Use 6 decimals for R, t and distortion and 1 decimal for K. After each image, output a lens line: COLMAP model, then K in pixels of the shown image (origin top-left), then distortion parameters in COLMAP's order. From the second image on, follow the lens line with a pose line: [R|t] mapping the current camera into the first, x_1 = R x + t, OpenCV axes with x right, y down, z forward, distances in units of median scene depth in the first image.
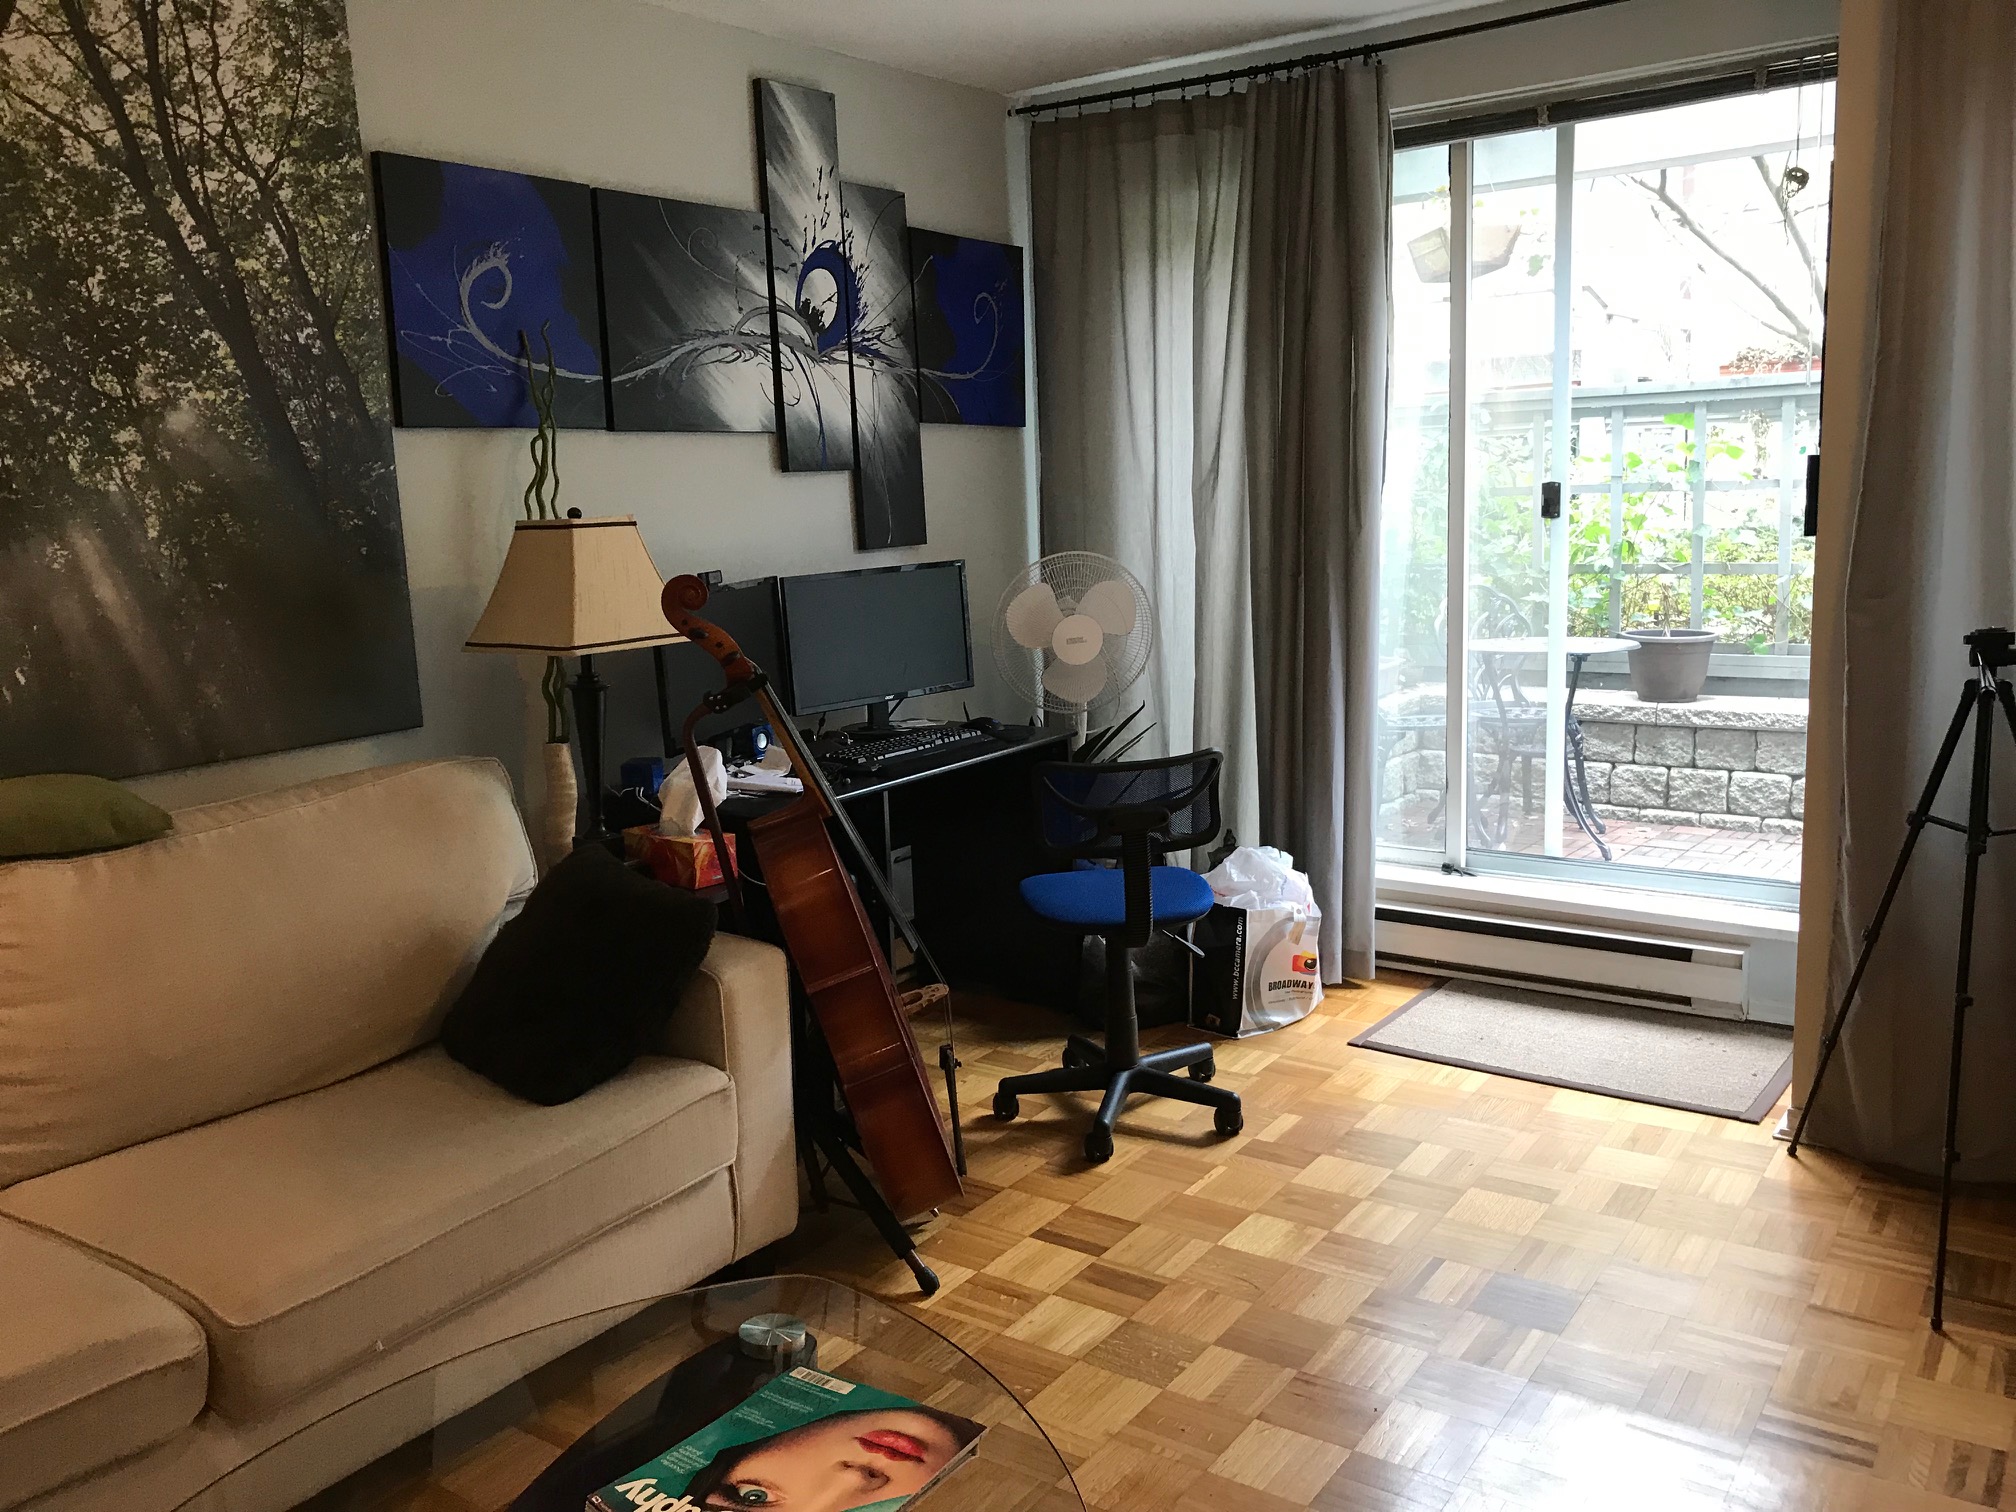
lens RADIAL K [[1638.3, 0, 1012.5], [0, 1638.3, 758.0], [0, 0, 1]] dist [0.015957, -0.018588]
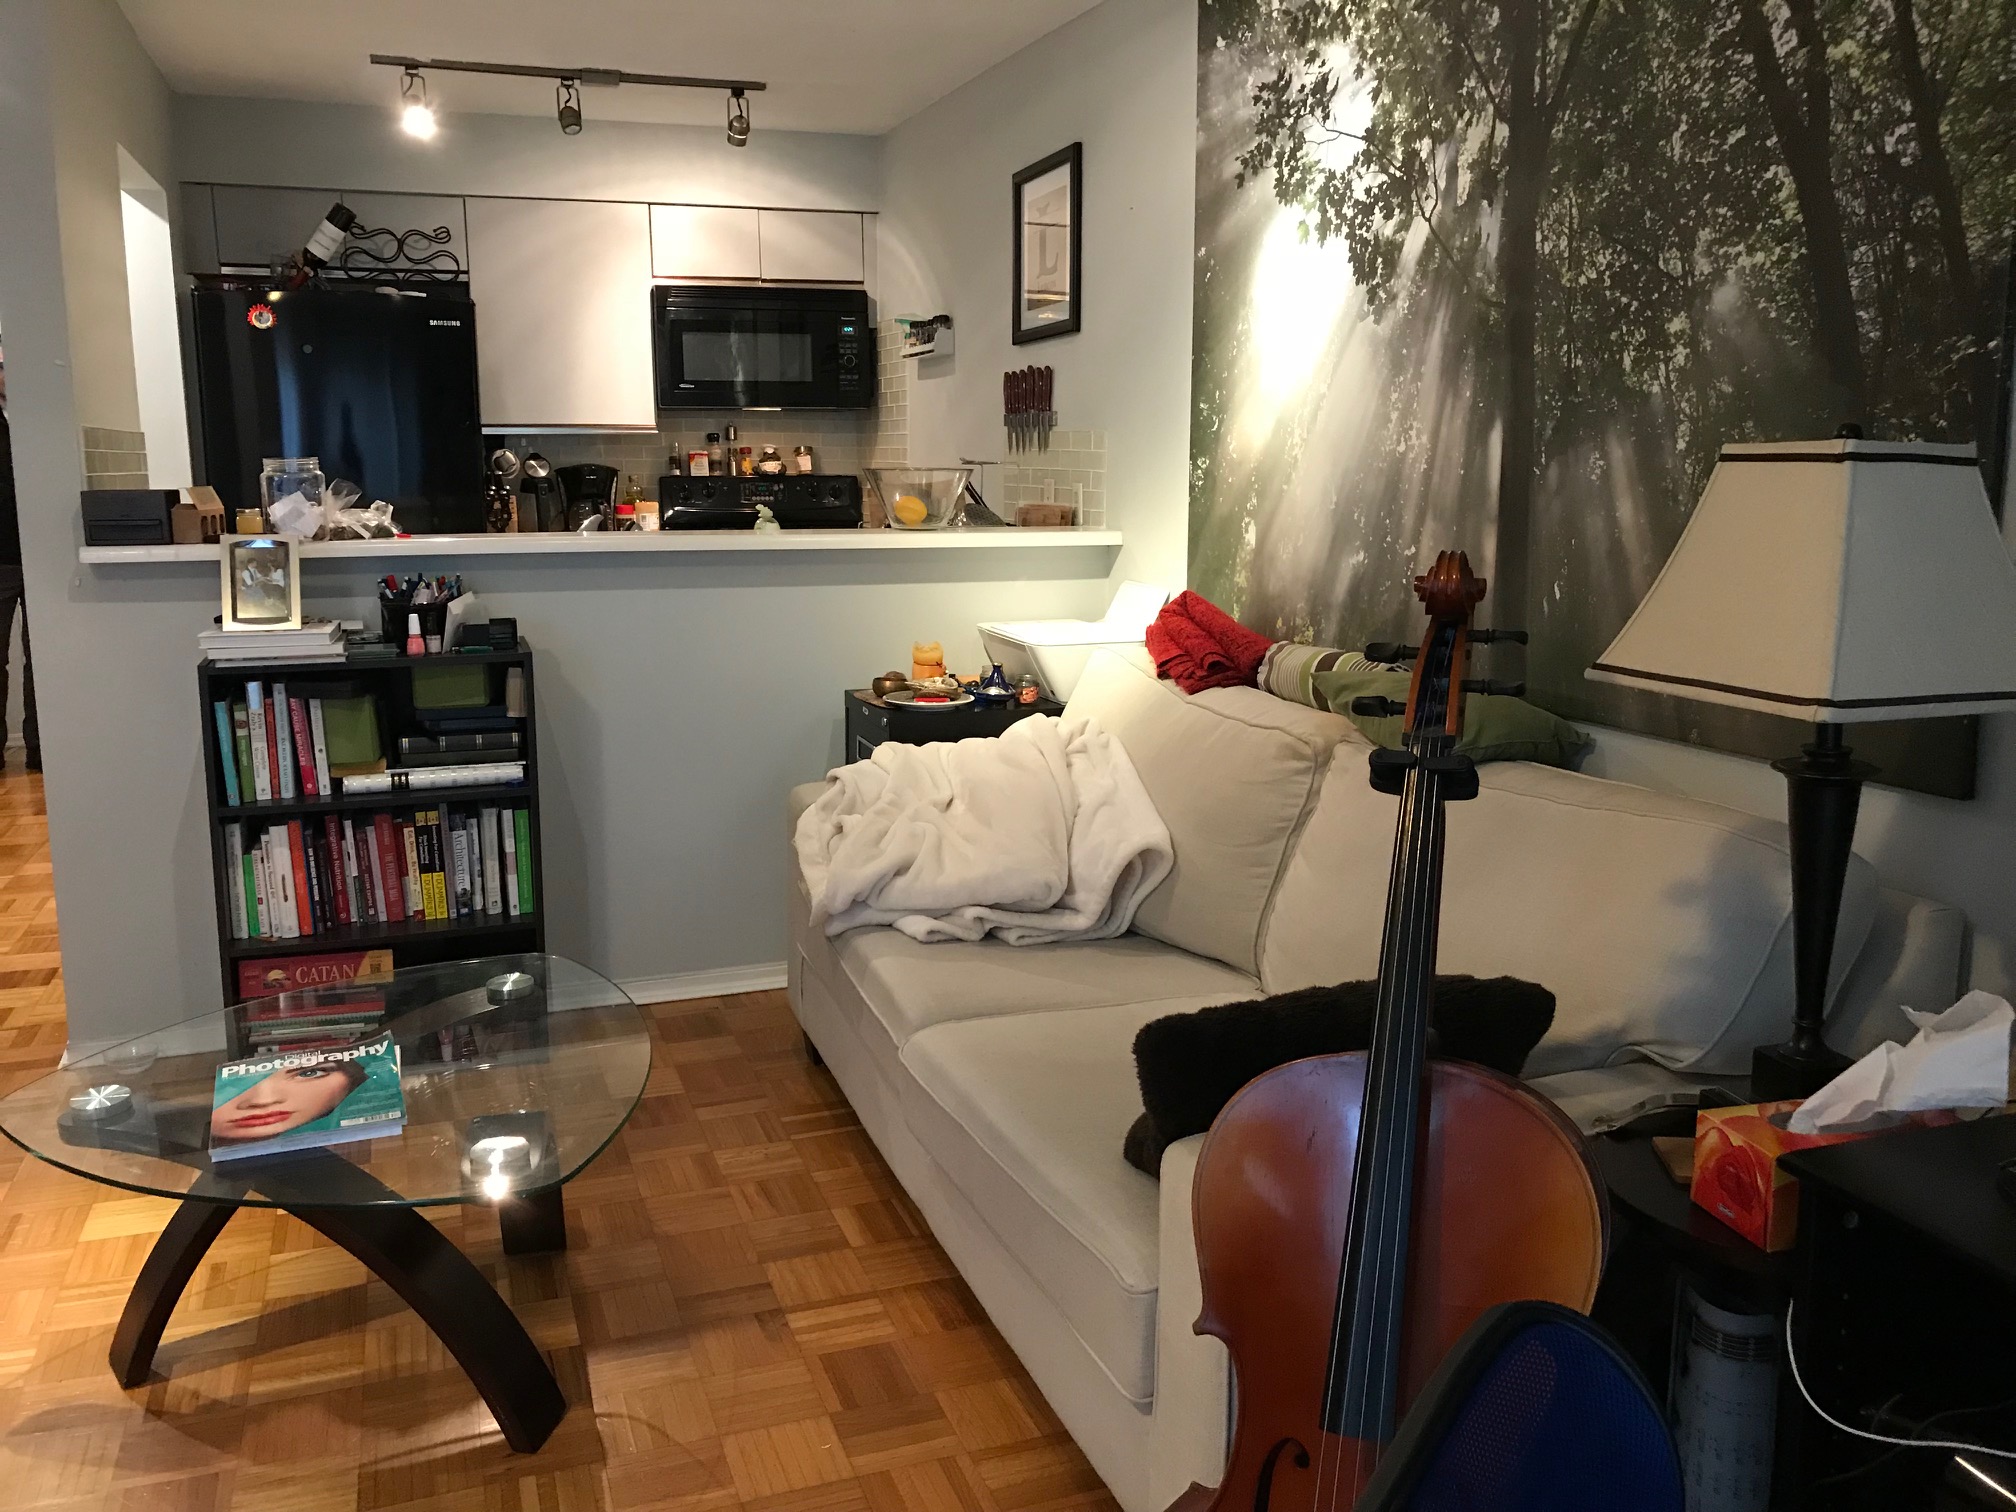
lens RADIAL K [[1638.3, 0, 1013.2], [0, 1638.3, 767.1], [0, 0, 1]] dist [0.015957, -0.018588]
pose [[-0.577623, 0.184239, -0.795241, 0.336728], [-0.114234, 0.946367, 0.302226, -0.193359], [0.808271, 0.265416, -0.525597, 1.201111]]
